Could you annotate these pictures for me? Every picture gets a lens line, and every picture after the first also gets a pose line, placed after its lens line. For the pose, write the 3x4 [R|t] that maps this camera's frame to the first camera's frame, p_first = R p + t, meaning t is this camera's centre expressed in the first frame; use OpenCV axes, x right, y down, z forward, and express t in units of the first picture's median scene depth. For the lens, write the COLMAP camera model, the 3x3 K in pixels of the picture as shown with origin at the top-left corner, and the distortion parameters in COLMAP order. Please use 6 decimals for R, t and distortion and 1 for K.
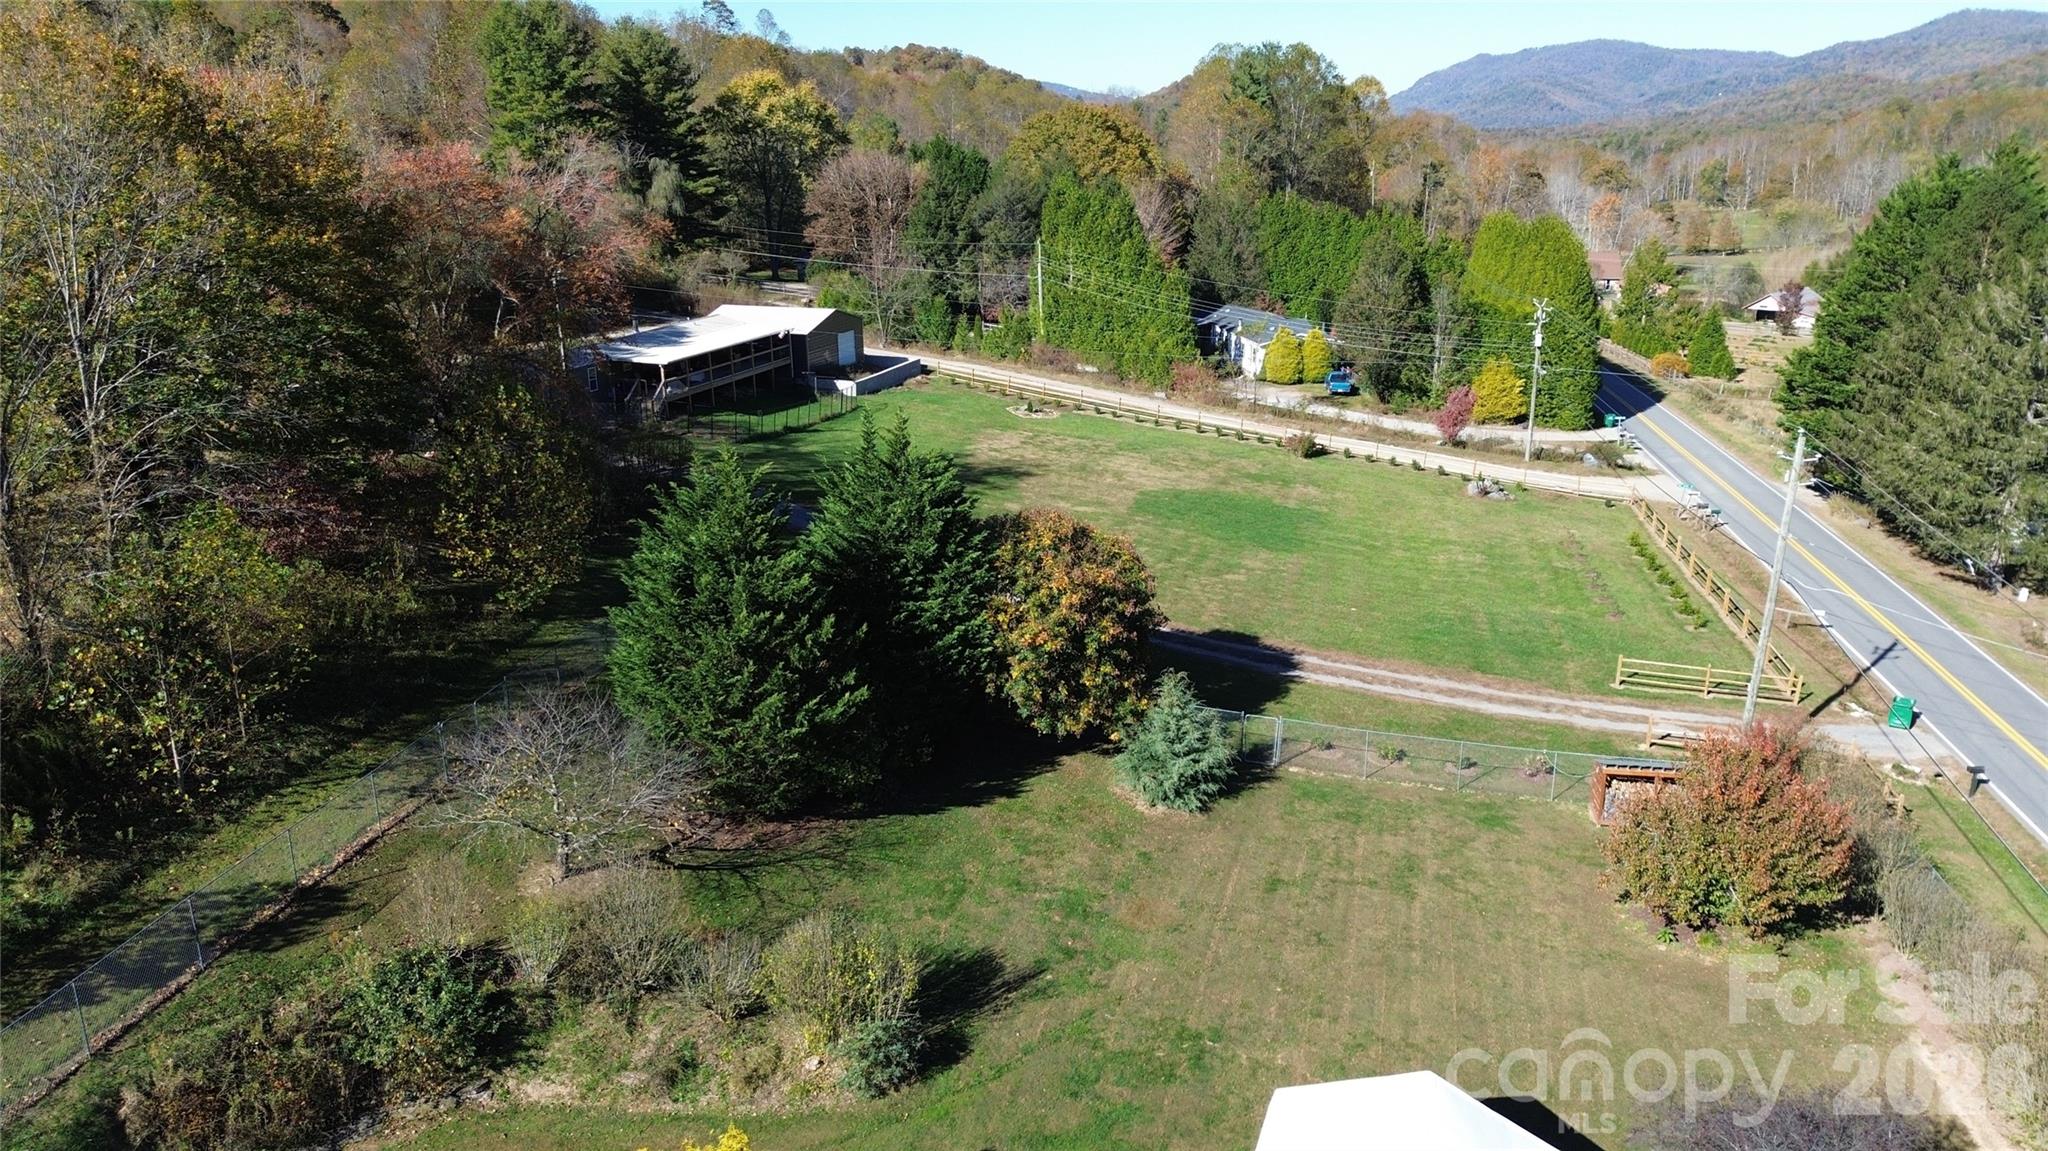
lens RADIAL K [[1426.5, 0, 1021.9], [0, 1426.5, 576.4], [0, 0, 1]] dist [0.078404, -0.071156]
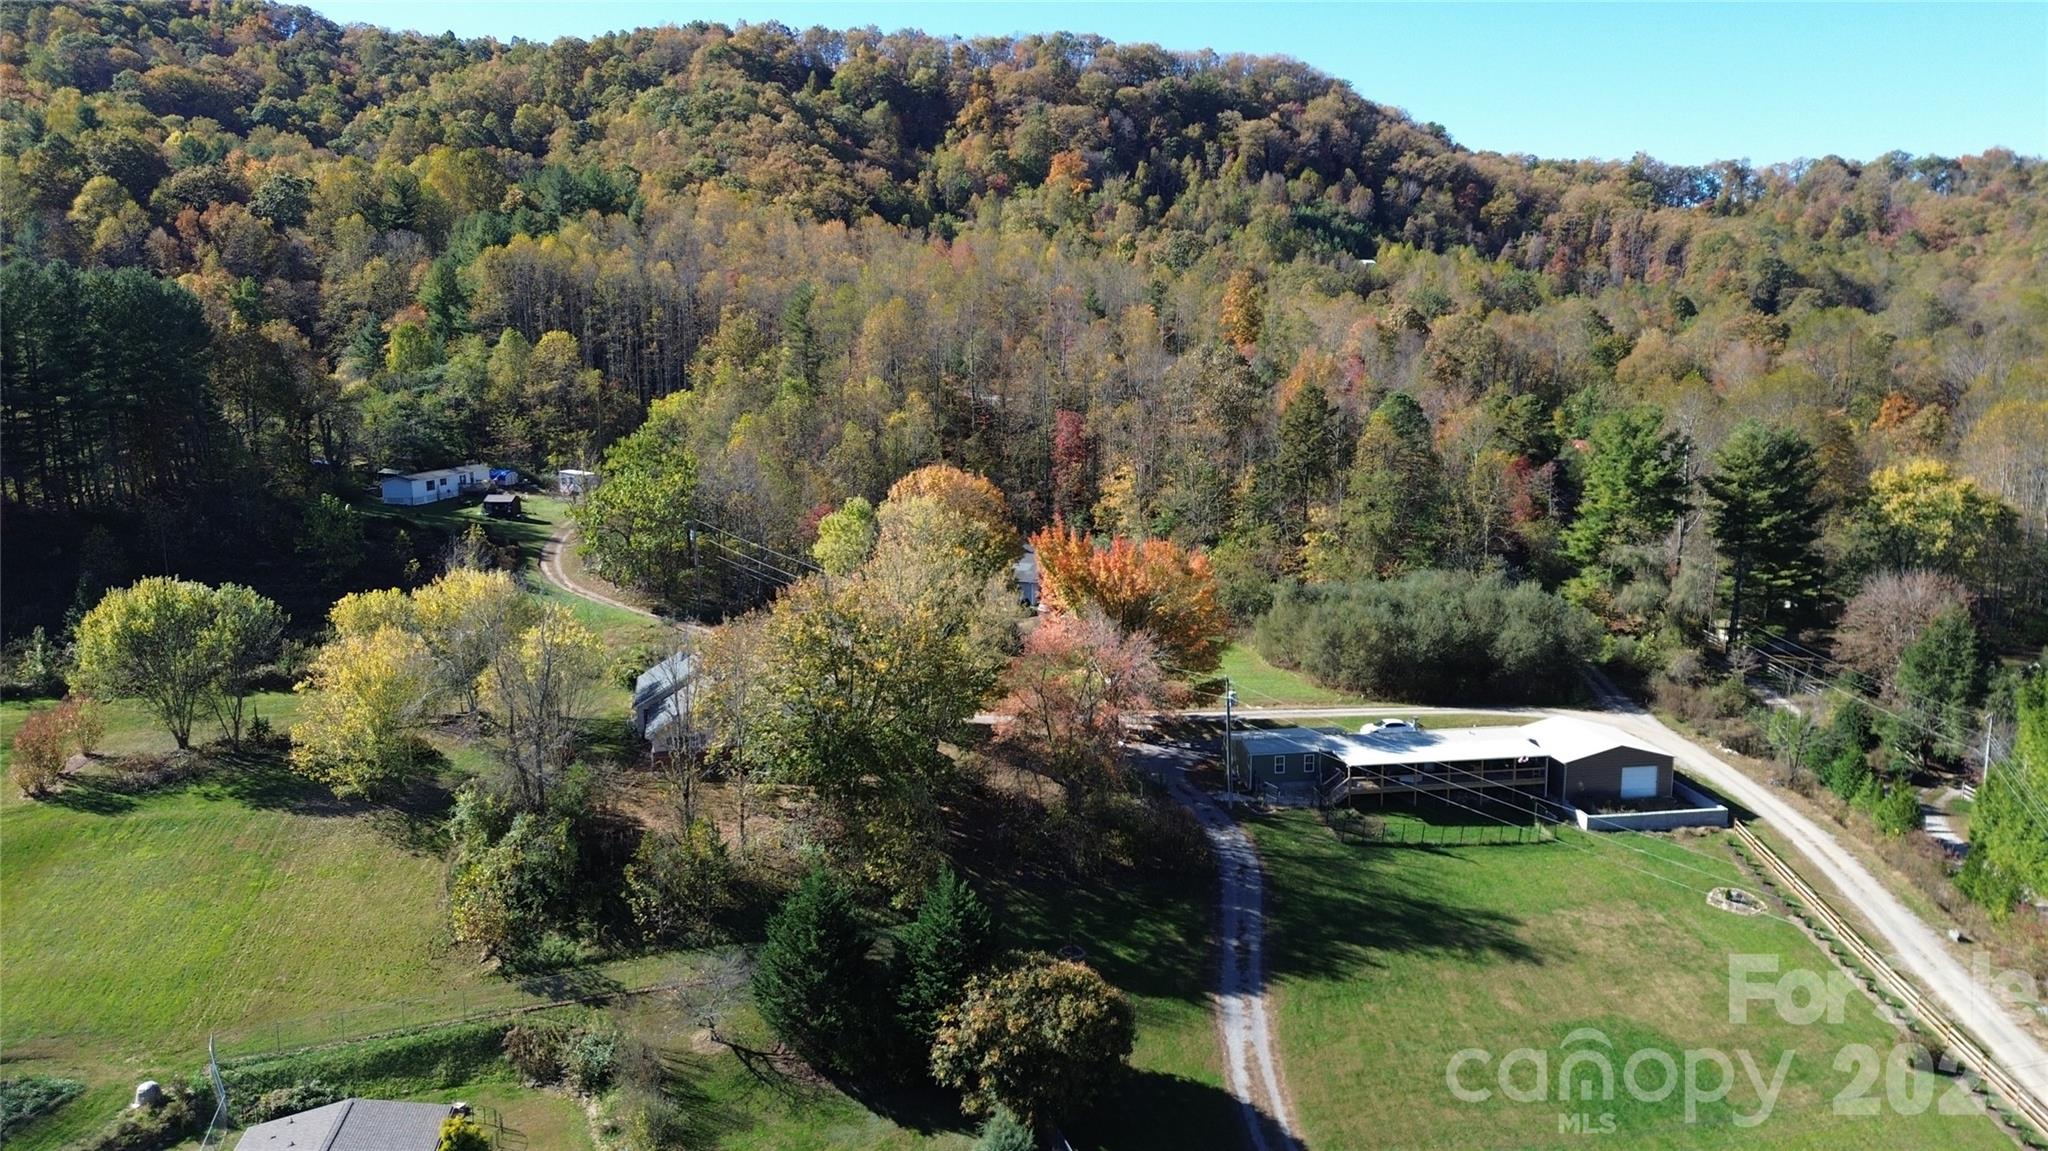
lens RADIAL K [[1426.5, 0, 1021.9], [0, 1426.5, 576.4], [0, 0, 1]] dist [0.078404, -0.071156]
pose [[0.470164, 0.145037, -0.870580, 0.698104], [-0.260011, 0.965390, 0.020411, -0.258782], [0.843410, 0.216763, 0.491603, 0.079710]]
